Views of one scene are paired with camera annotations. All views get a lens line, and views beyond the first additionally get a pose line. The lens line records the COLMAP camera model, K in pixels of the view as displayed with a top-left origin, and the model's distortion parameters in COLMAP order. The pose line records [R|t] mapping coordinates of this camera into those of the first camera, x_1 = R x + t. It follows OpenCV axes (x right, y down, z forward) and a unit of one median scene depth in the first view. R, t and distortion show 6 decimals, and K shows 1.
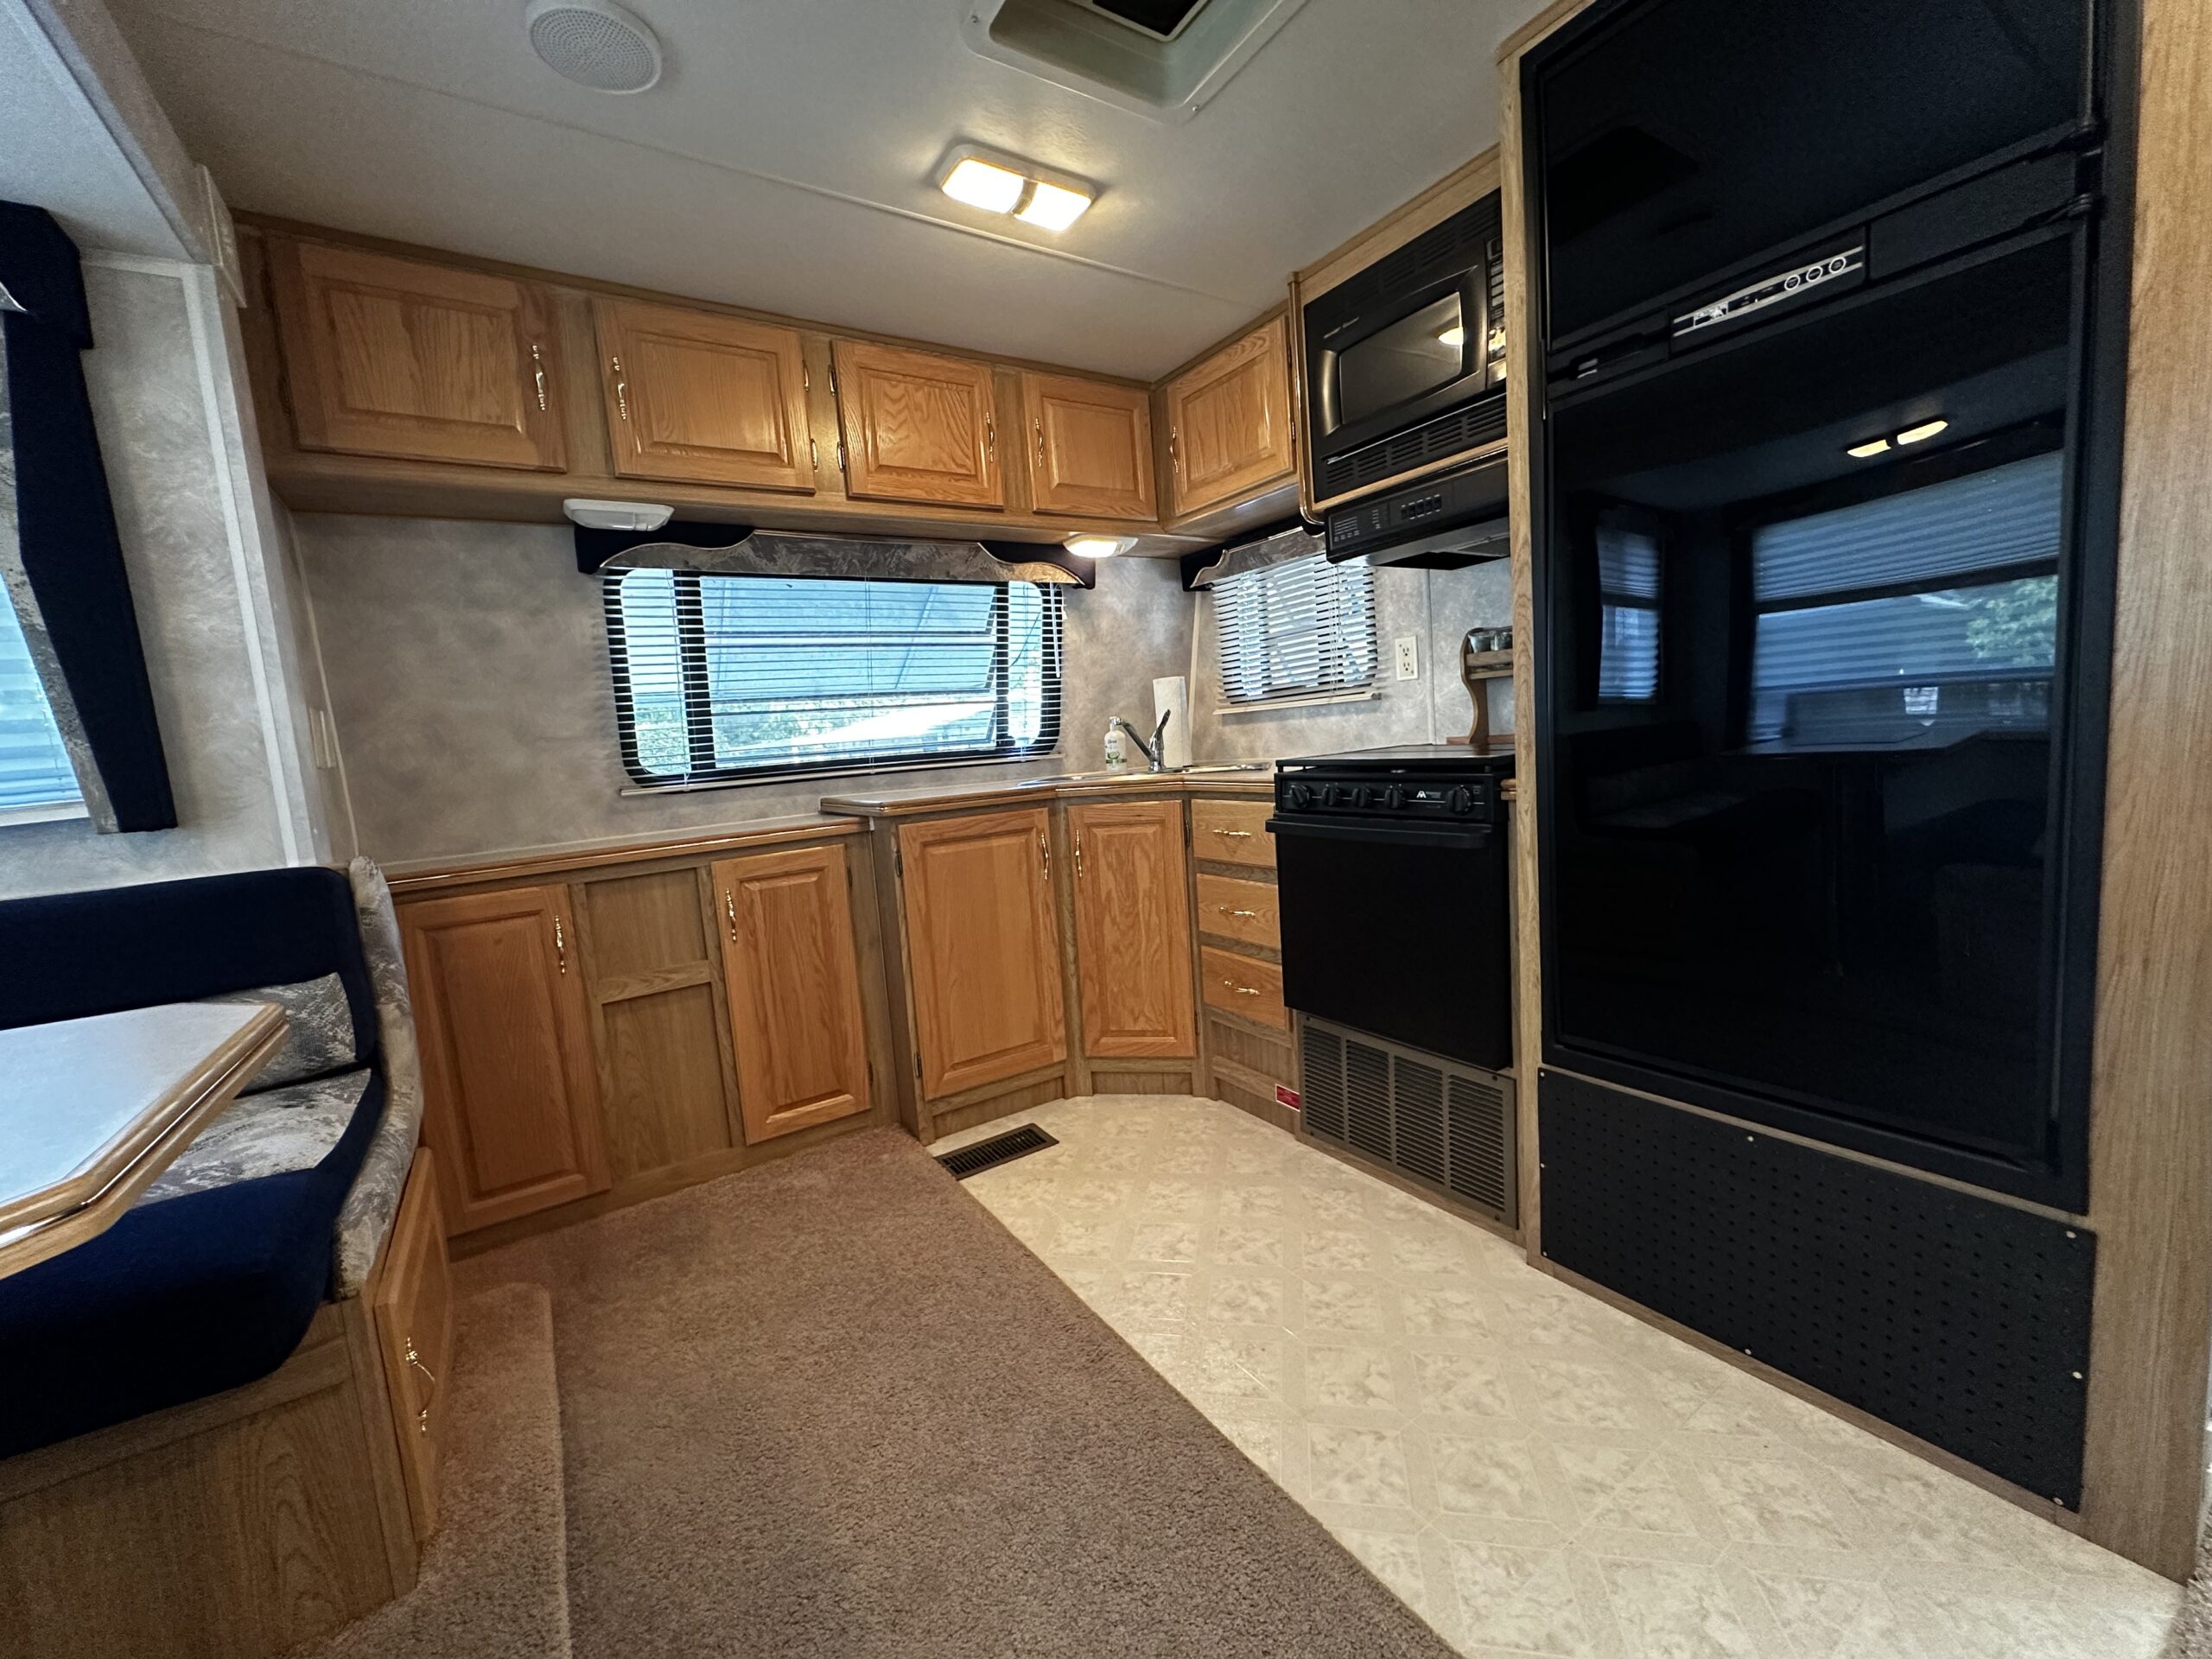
lens RADIAL K [[897.0, 0, 1106.0], [0, 897.0, 829.5], [0, 0, 1]] dist [-0.001727, -0.000064]
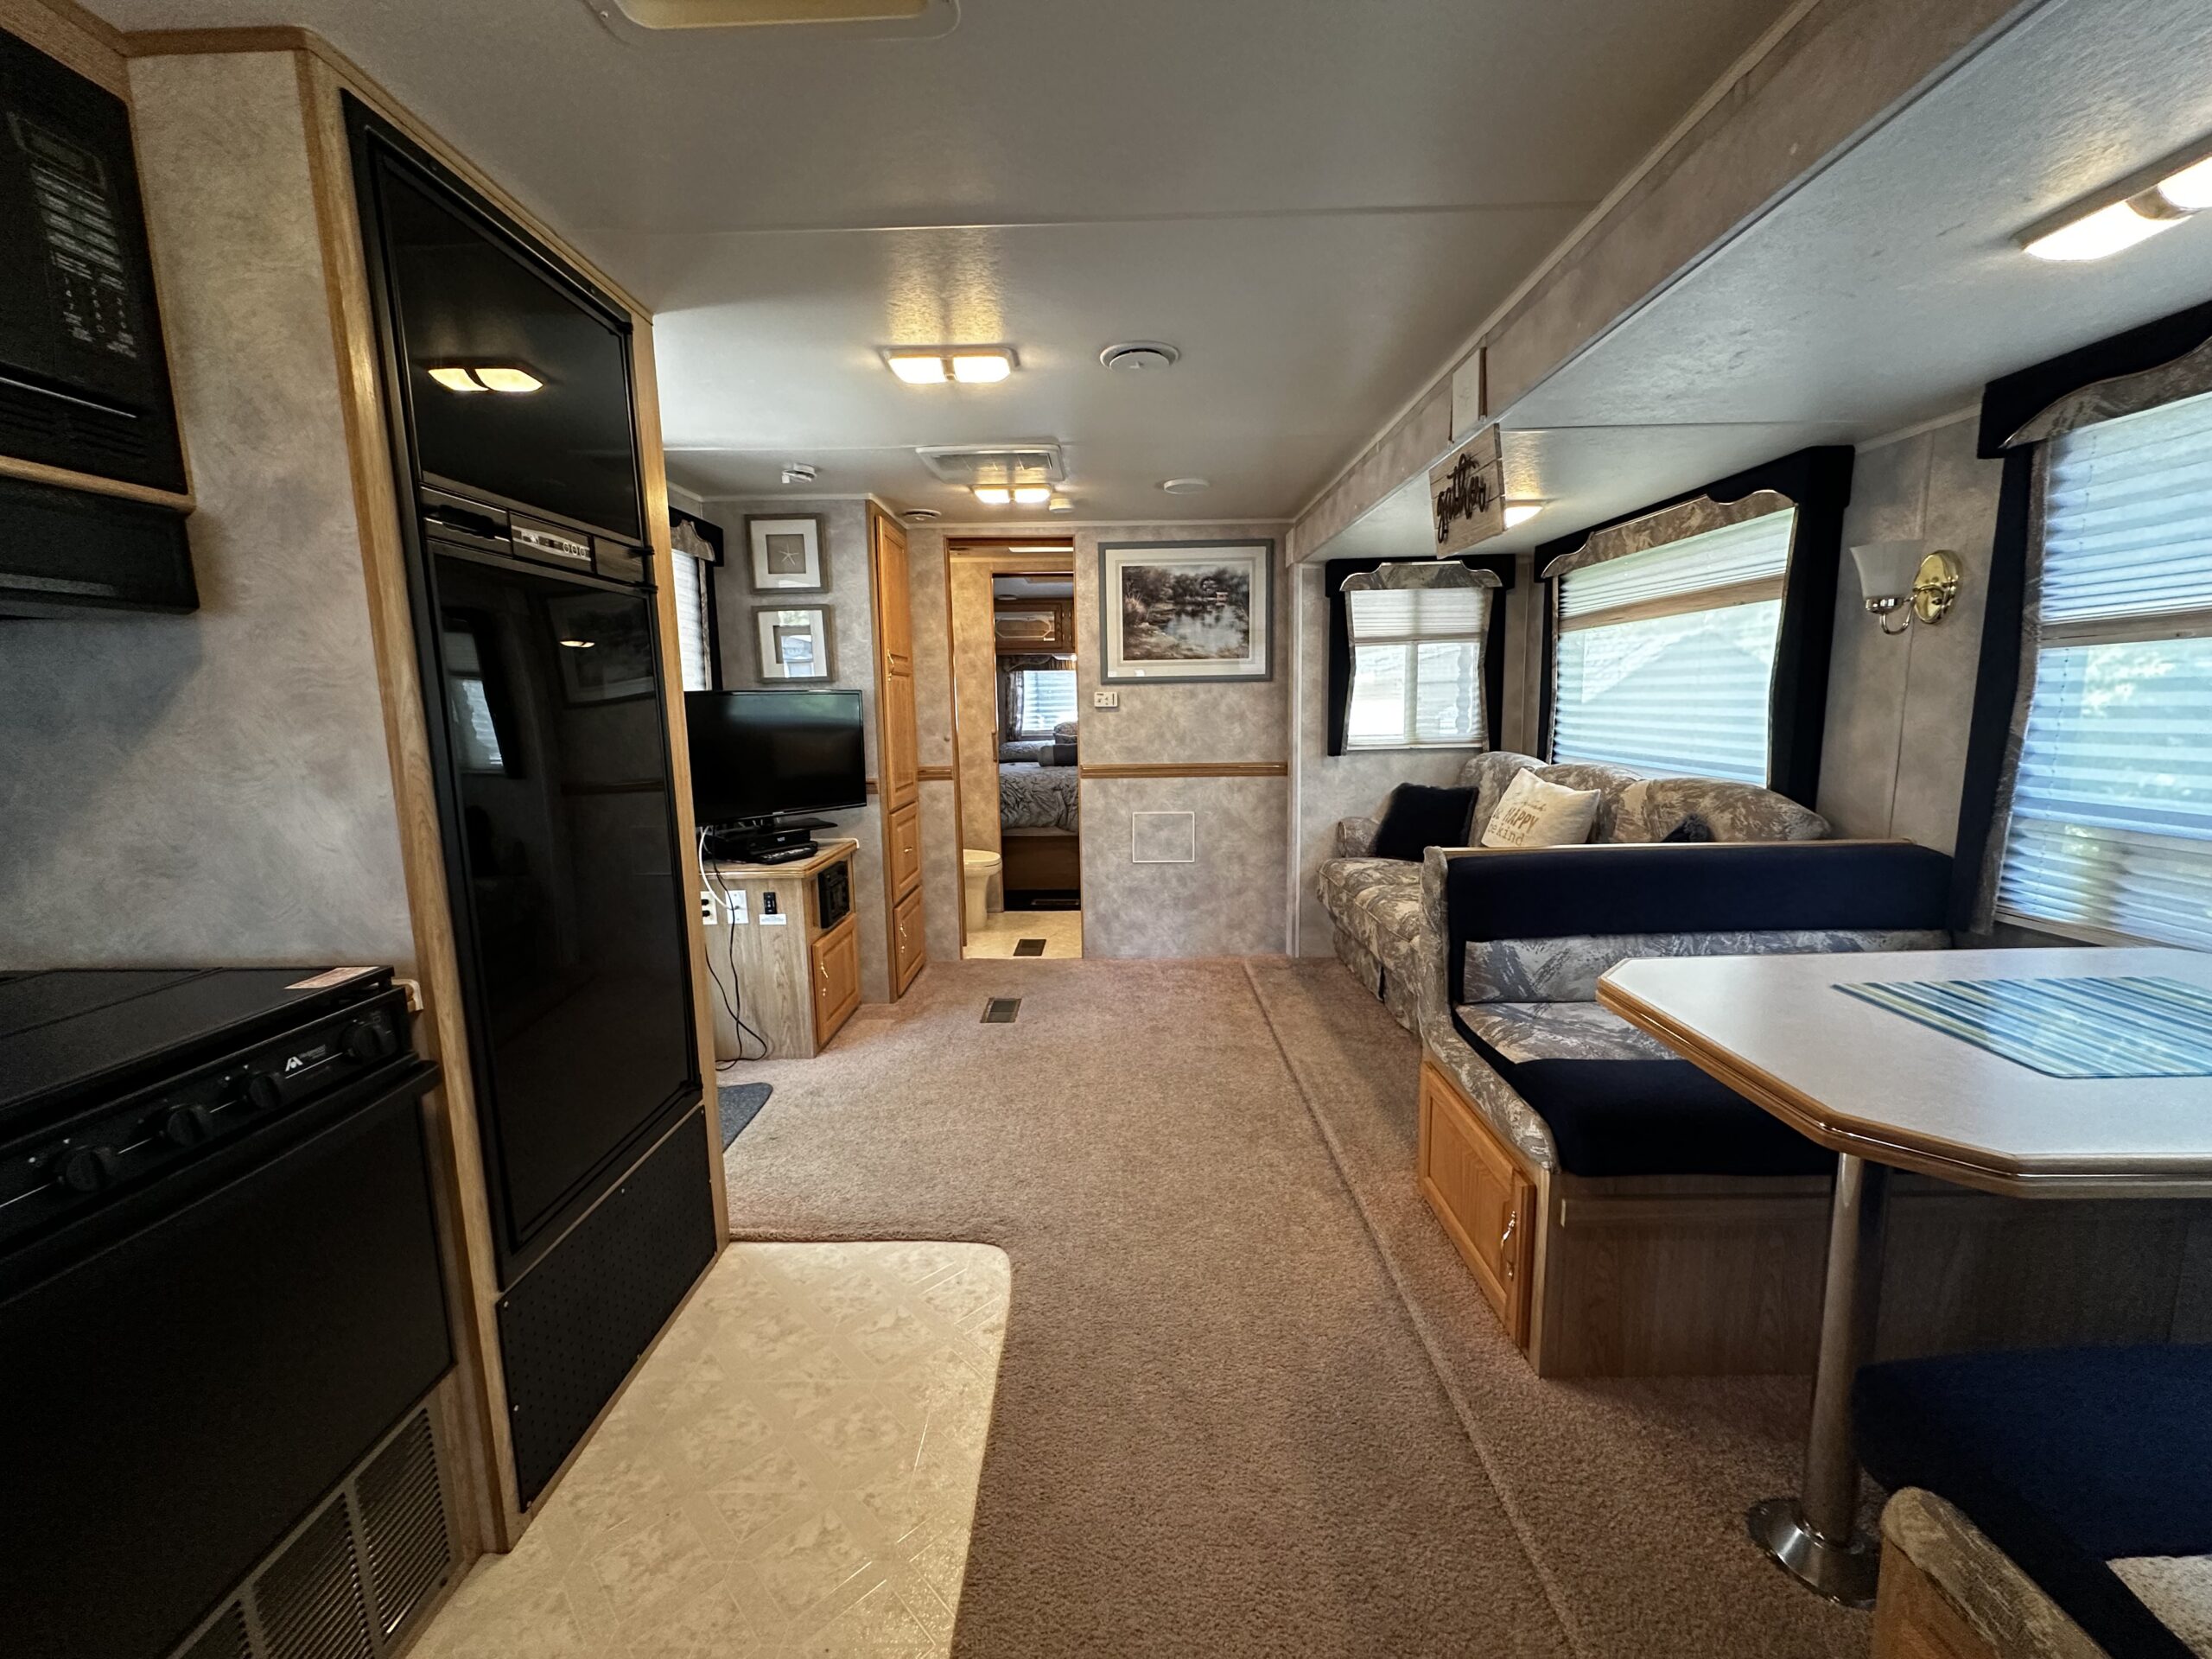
lens RADIAL K [[897.0, 0, 1106.0], [0, 897.0, 829.5], [0, 0, 1]] dist [-0.001727, -0.000064]
pose [[-0.828289, 0.011454, 0.560184, -0.507990], [0.144086, 0.970522, 0.193201, -0.268688], [-0.541458, 0.240741, -0.805523, 1.364793]]
